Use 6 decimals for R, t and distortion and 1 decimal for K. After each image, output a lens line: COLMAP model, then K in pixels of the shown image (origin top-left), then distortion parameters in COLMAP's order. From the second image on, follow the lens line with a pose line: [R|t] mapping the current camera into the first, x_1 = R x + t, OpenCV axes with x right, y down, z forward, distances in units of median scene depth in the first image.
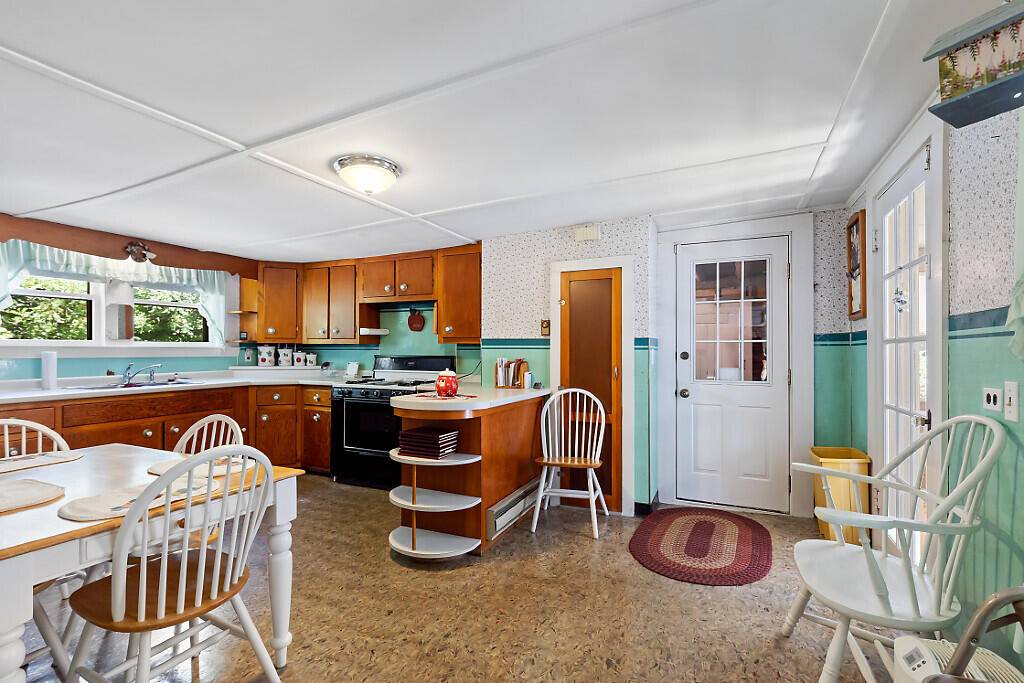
lens RADIAL K [[469.7, 0, 506.5], [0, 469.7, 349.9], [0, 0, 1]] dist [-0.001090, -0.000024]
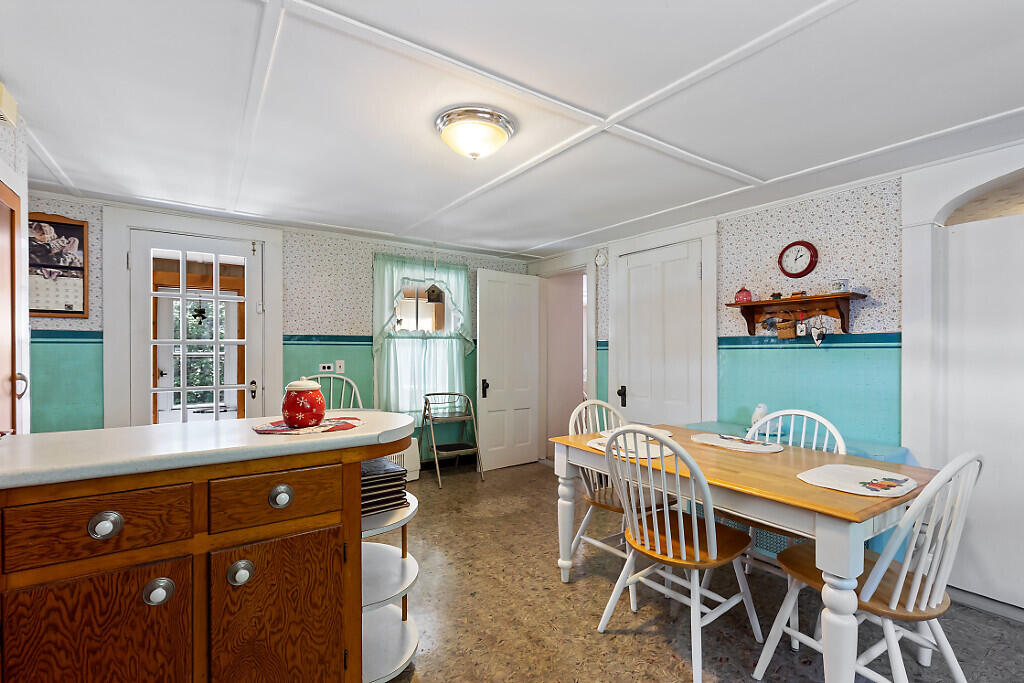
lens RADIAL K [[465.7, 0, 504.9], [0, 465.7, 351.7], [0, 0, 1]] dist [-0.000064, 0.000025]
pose [[-0.855841, 0.001155, 0.517238, -0.511540], [-0.001369, 0.999989, -0.004498, 0.009283], [-0.517237, -0.004557, -0.855830, 1.116840]]
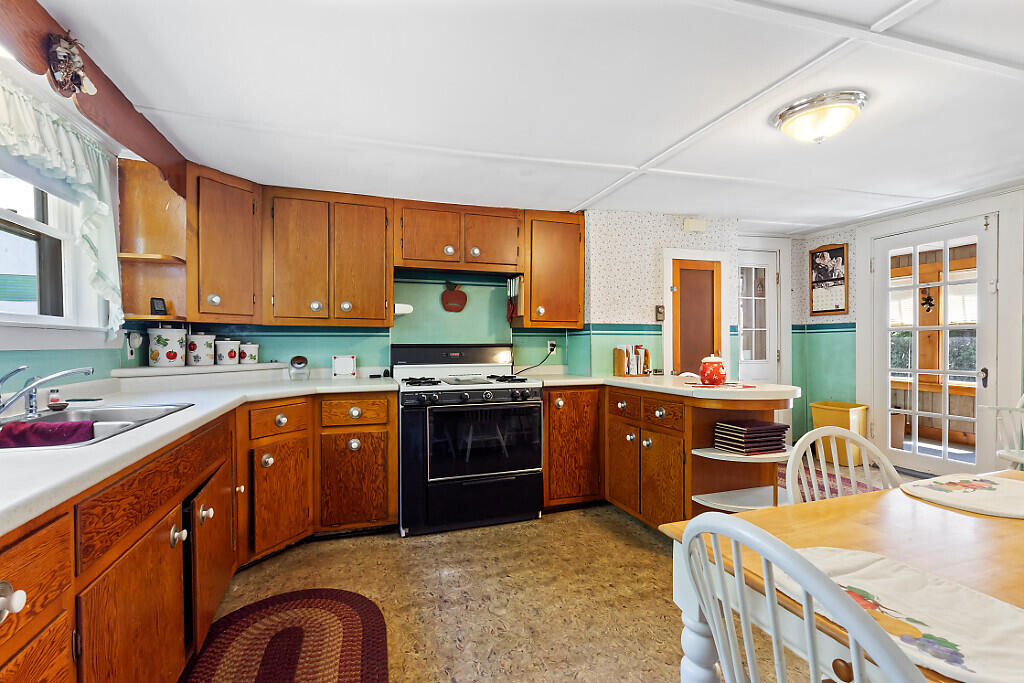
lens RADIAL K [[465.7, 0, 504.9], [0, 465.7, 351.7], [0, 0, 1]] dist [-0.000064, 0.000025]
pose [[0.721132, -0.017694, 0.692572, -0.848209], [0.004742, 0.999776, 0.020604, 0.012032], [-0.692781, -0.011574, 0.721055, 0.524917]]
